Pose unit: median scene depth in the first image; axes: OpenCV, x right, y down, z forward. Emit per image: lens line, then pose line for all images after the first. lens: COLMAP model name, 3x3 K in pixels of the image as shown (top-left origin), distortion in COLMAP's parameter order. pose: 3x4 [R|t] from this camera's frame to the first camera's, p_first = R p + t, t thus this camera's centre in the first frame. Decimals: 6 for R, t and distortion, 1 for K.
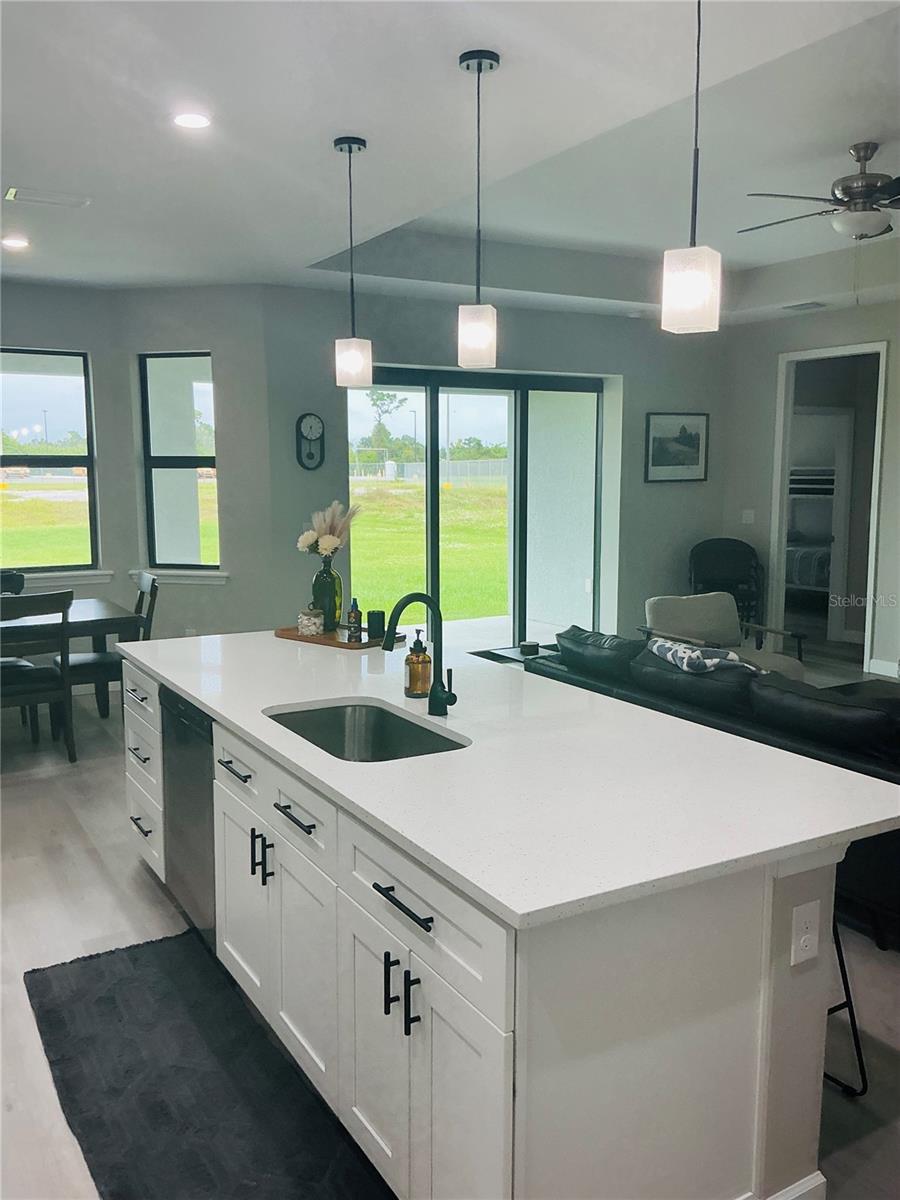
lens RADIAL K [[1000.1, 0, 450.0], [0, 1000.1, 600.0], [0, 0, 1]] dist [0.150014, -0.322426]
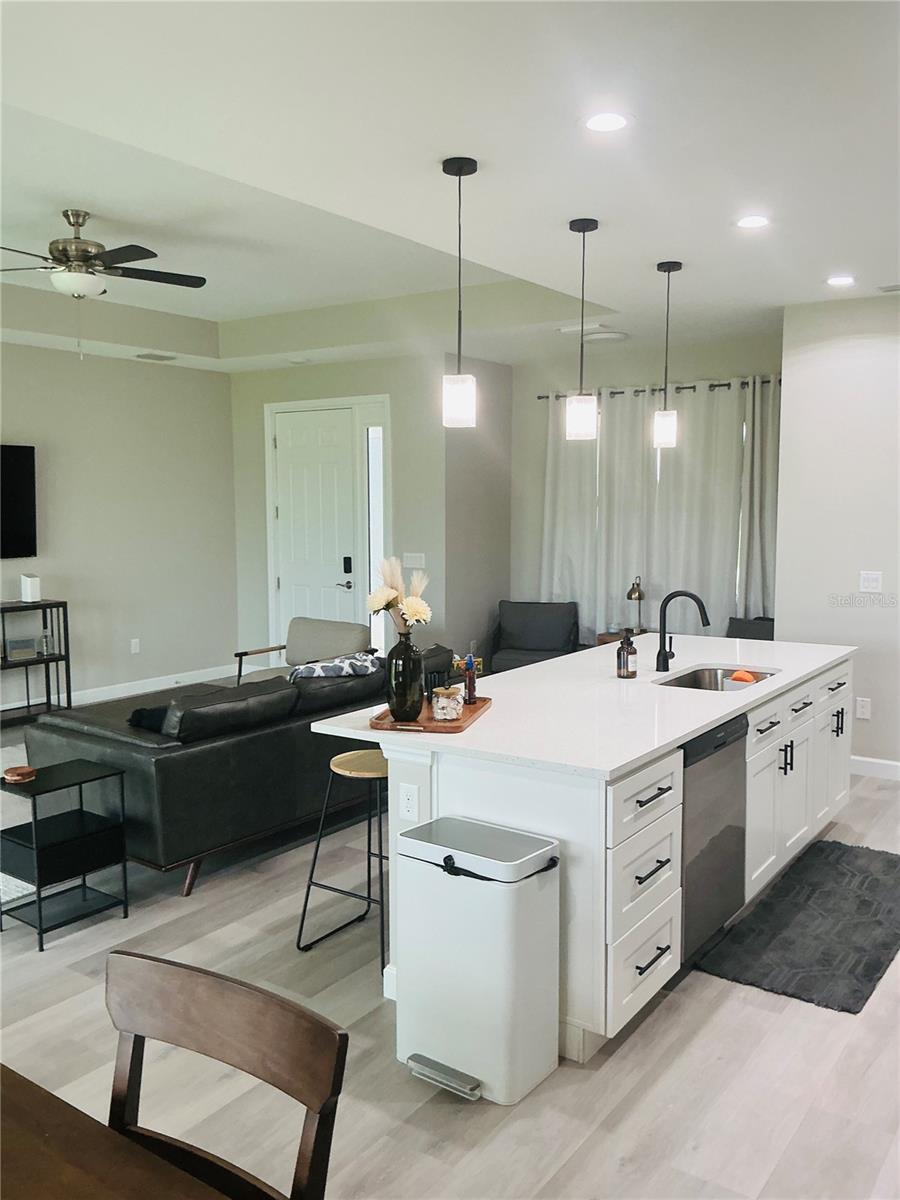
lens RADIAL K [[1000.1, 0, 450.0], [0, 1000.1, 600.0], [0, 0, 1]] dist [0.150014, -0.322426]
pose [[-0.410437, -0.091094, 0.907327, -1.114288], [0.128381, 0.979315, 0.156396, -0.241775], [-0.902806, 0.180674, -0.390253, 1.659008]]
